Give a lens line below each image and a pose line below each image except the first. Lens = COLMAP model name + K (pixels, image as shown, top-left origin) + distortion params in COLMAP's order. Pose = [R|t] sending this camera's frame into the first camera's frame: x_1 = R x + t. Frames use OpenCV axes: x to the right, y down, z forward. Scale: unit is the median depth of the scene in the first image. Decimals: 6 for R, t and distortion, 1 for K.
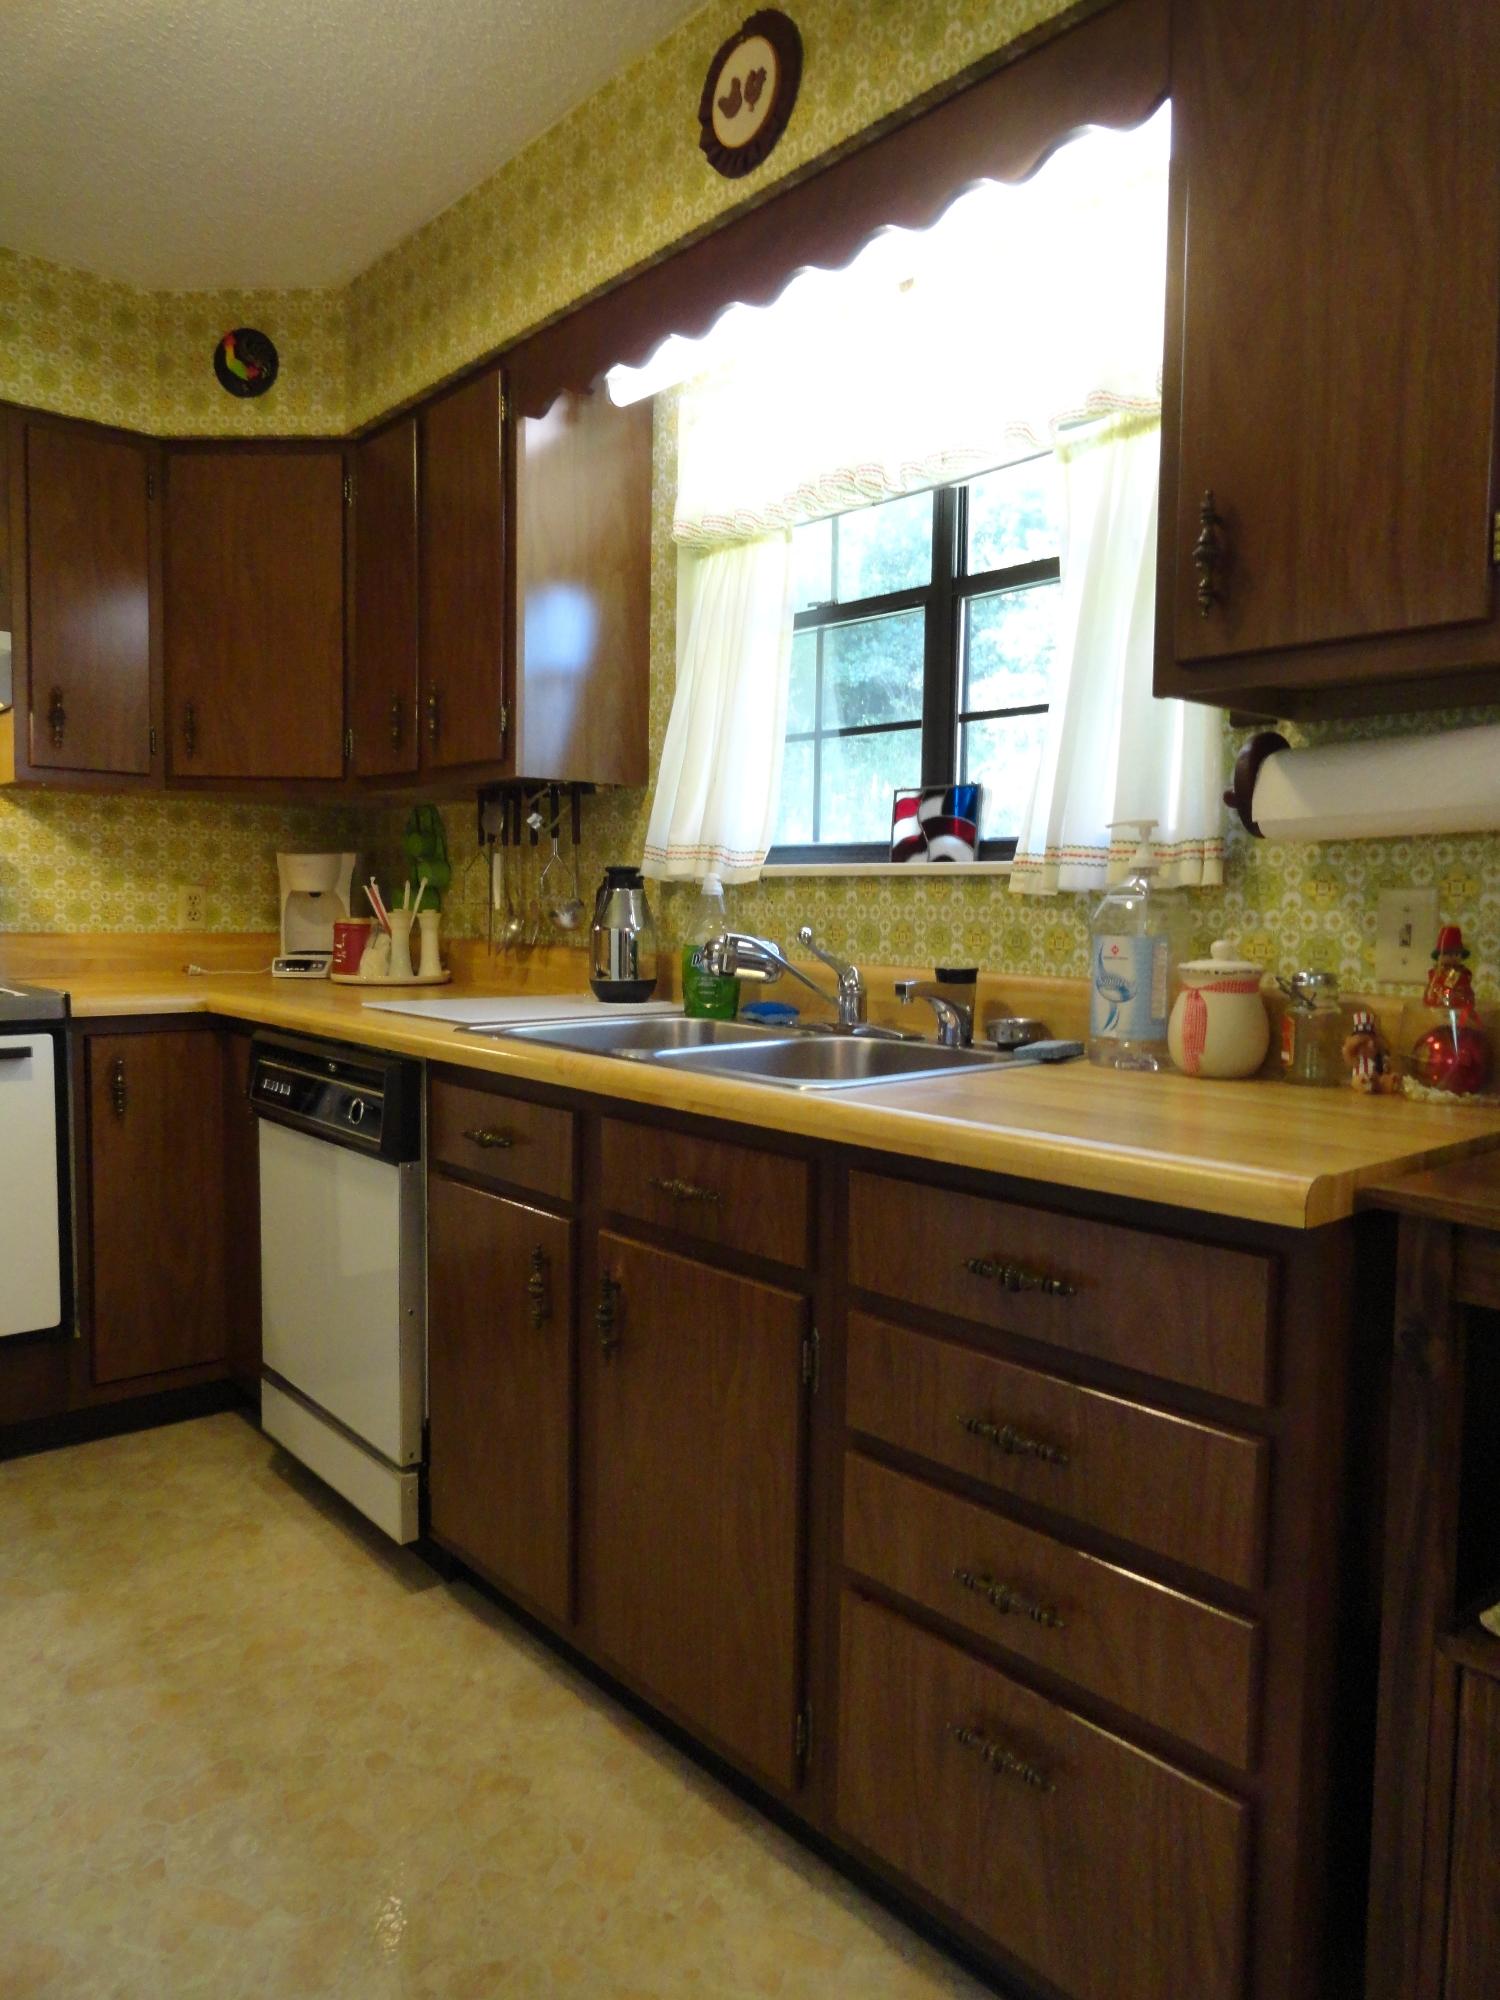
lens RADIAL K [[1365.5, 0, 742.7], [0, 1365.5, 1006.0], [0, 0, 1]] dist [-0.006830, 0.001209]
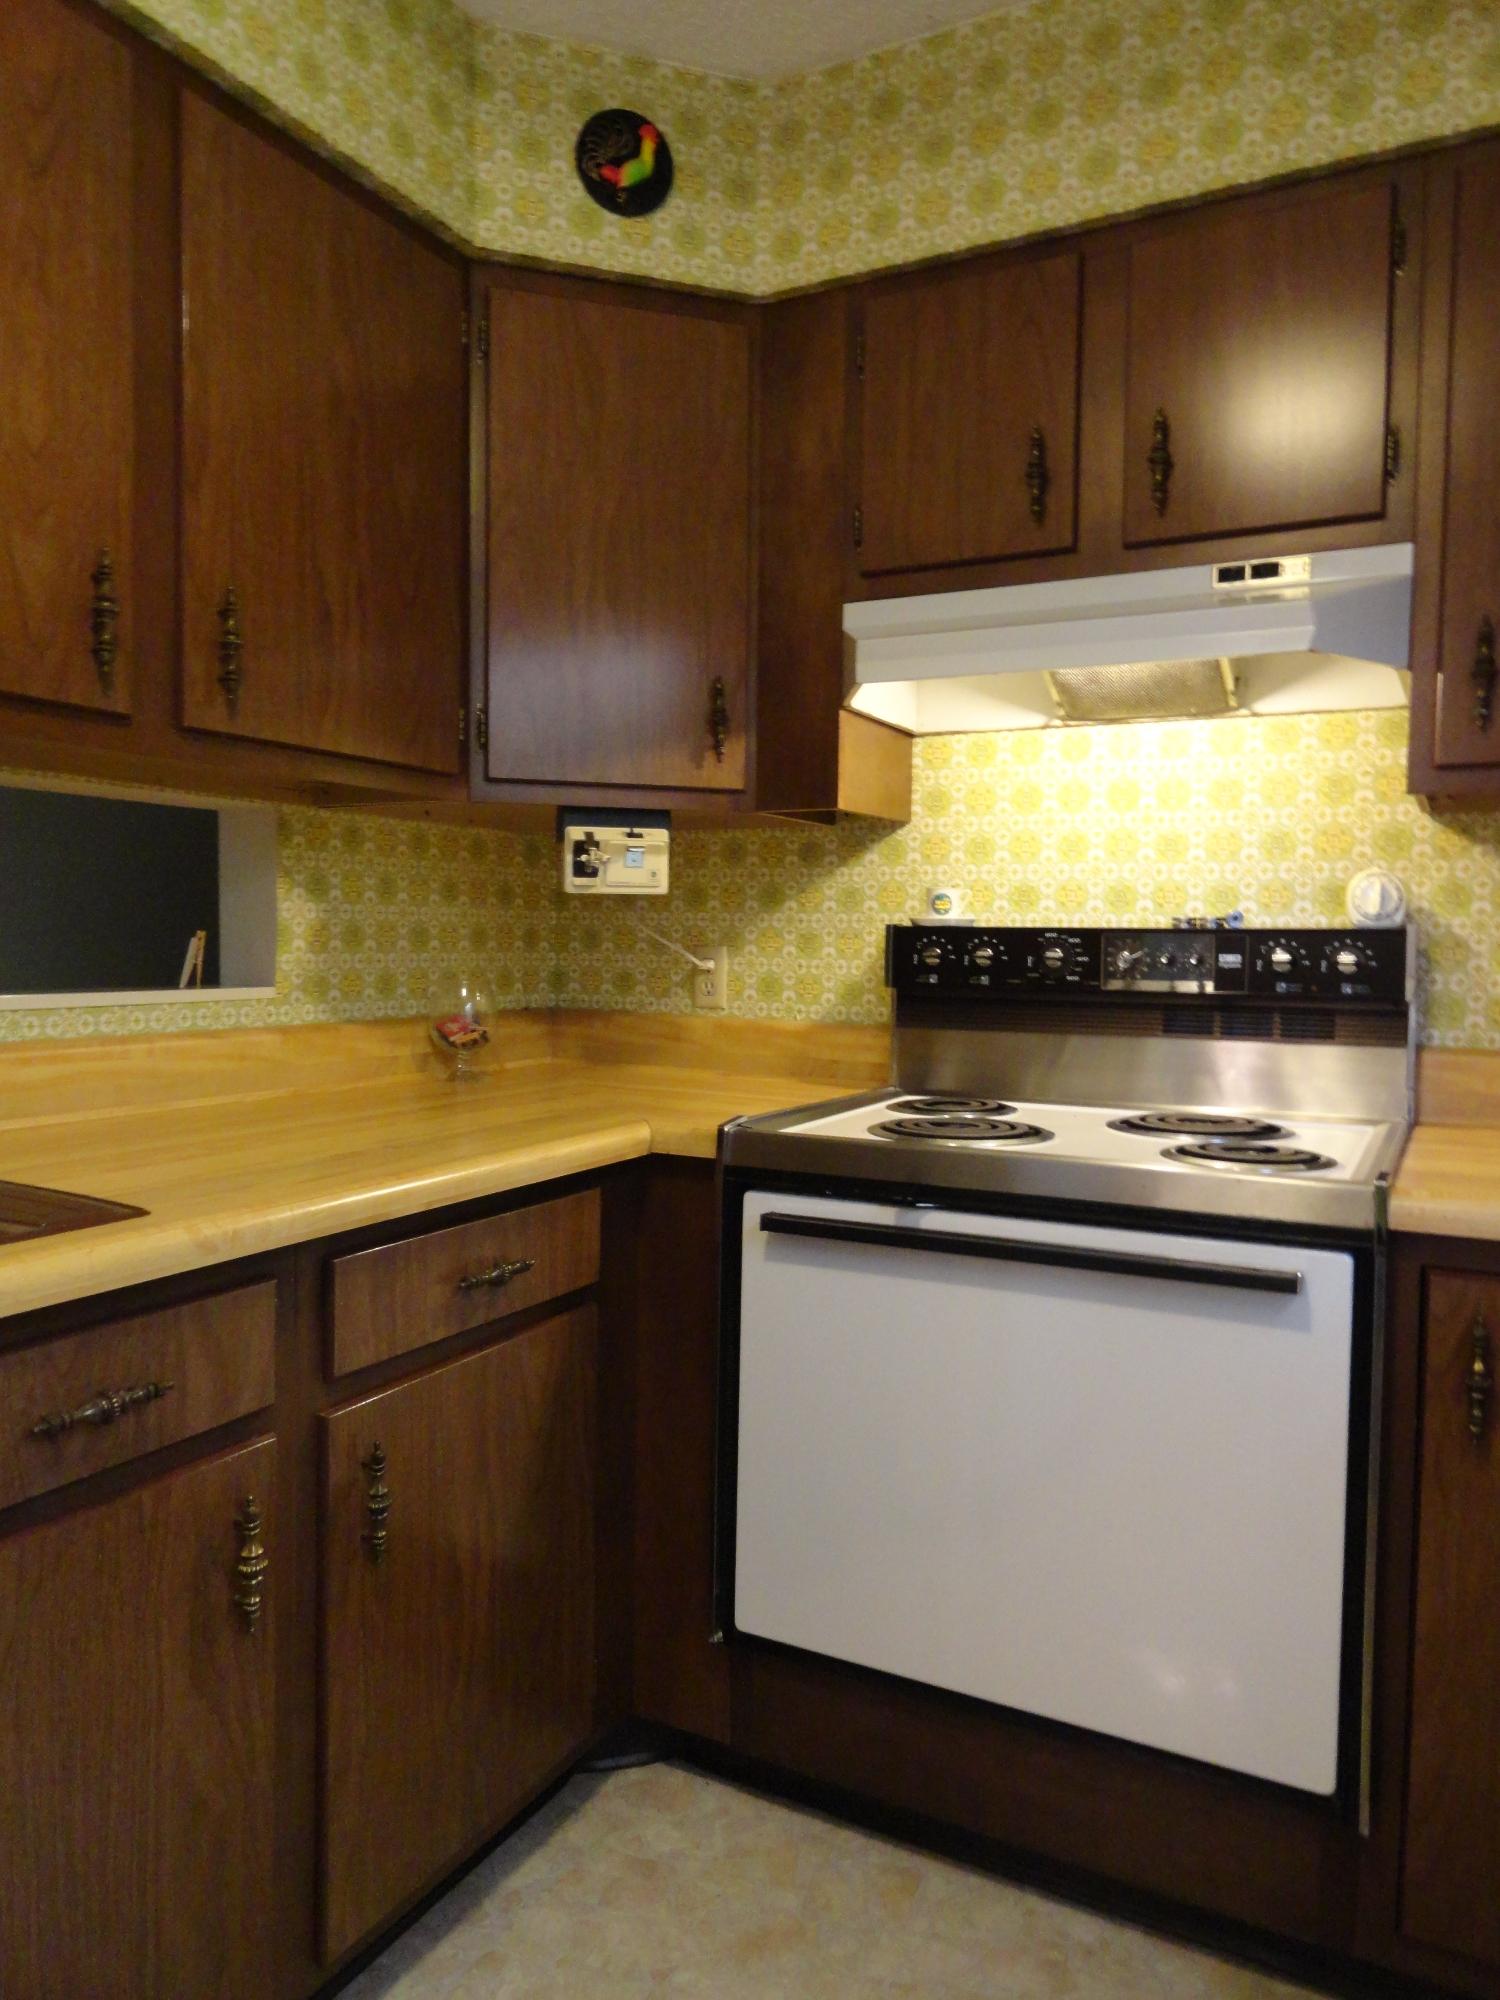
lens RADIAL K [[1365.5, 0, 738.7], [0, 1365.5, 1004.8], [0, 0, 1]] dist [-0.006830, 0.001209]
pose [[0.352351, 0.031033, -0.935353, -0.083183], [-0.073693, 0.997267, 0.005326, -0.056372], [0.932962, 0.067052, 0.353675, 0.517982]]
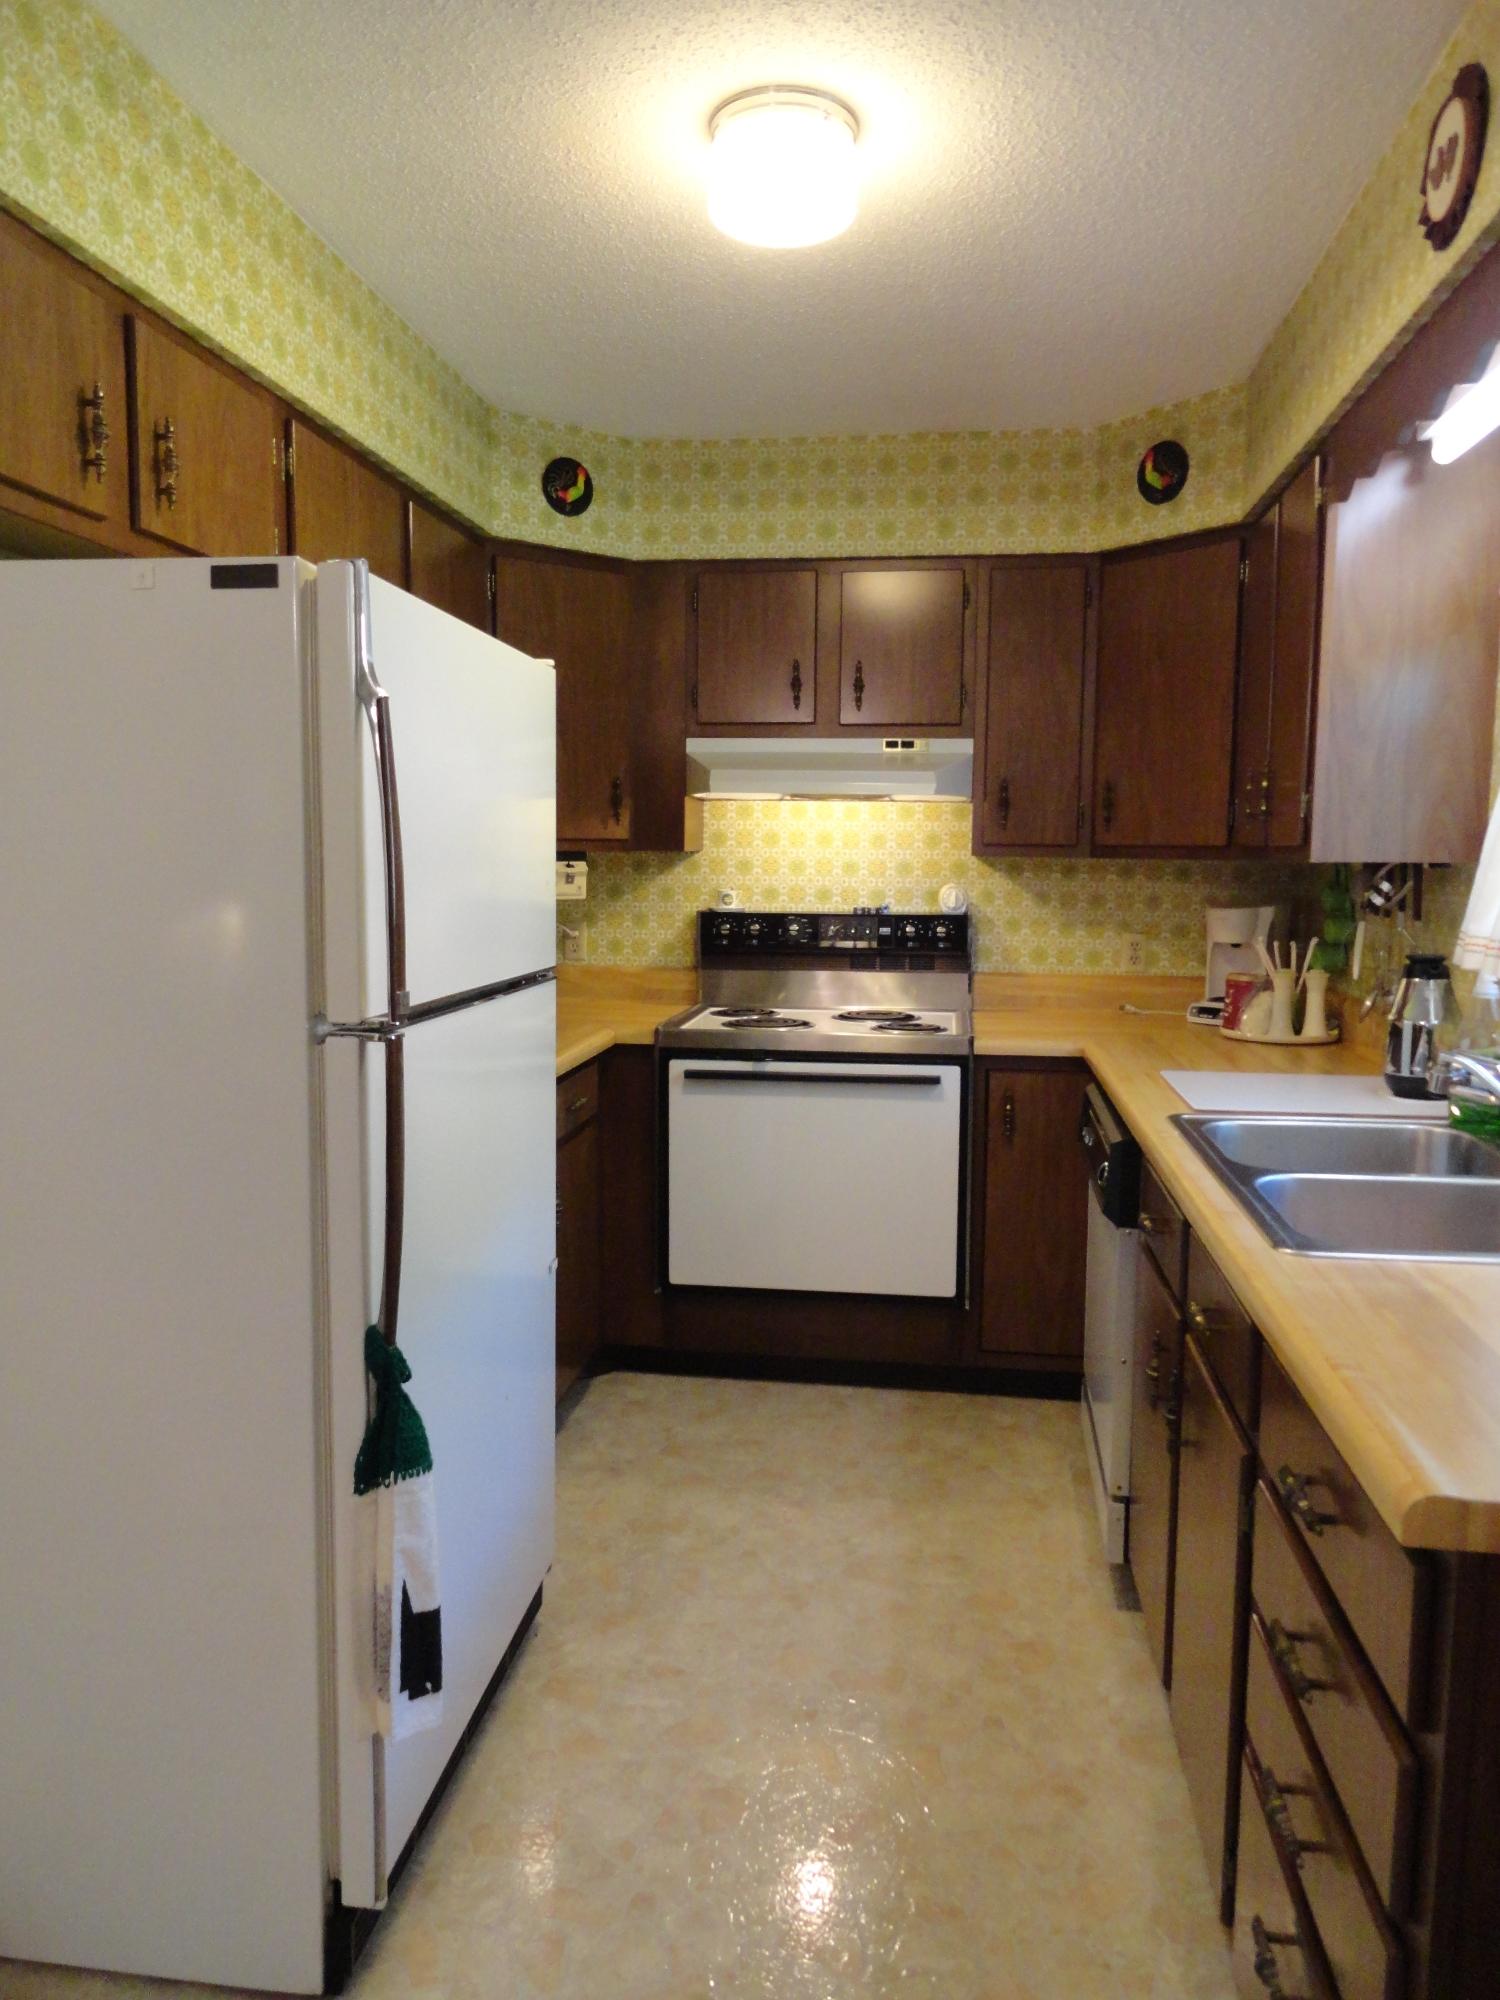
lens RADIAL K [[1365.5, 0, 738.7], [0, 1365.5, 1001.6], [0, 0, 1]] dist [-0.006830, 0.001209]
pose [[0.646488, 0.066360, -0.760032, 0.281400], [-0.049222, 0.997762, 0.045248, -0.077203], [0.761334, 0.008158, 0.648308, 0.025272]]
